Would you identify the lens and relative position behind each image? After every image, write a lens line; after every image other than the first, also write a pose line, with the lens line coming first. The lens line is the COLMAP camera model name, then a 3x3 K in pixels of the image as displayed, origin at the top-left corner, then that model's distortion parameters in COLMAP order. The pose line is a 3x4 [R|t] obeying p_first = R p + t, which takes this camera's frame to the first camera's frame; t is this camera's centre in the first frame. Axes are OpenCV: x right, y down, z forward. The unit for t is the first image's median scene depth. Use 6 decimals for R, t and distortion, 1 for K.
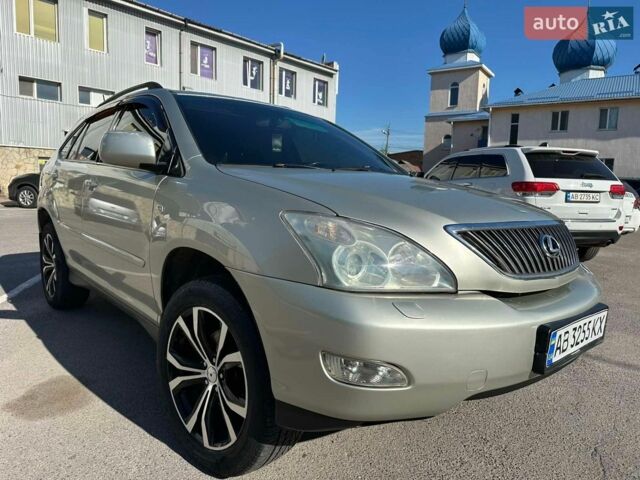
lens RADIAL K [[458.2, 0, 320.0], [0, 458.2, 240.0], [0, 0, 1]] dist [0.091429, -0.136299]
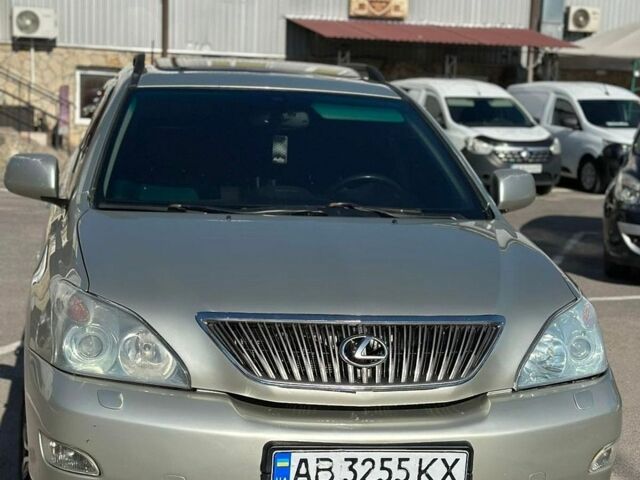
lens RADIAL K [[1226.6, 0, 320.0], [0, 1226.6, 240.0], [0, 0, 1]] dist [0.191296, 0.049922]
pose [[0.861264, 0.067390, -0.503670, 1.347556], [-0.072514, 0.997323, 0.009443, -0.171077], [0.502958, 0.028390, 0.863845, -0.736437]]
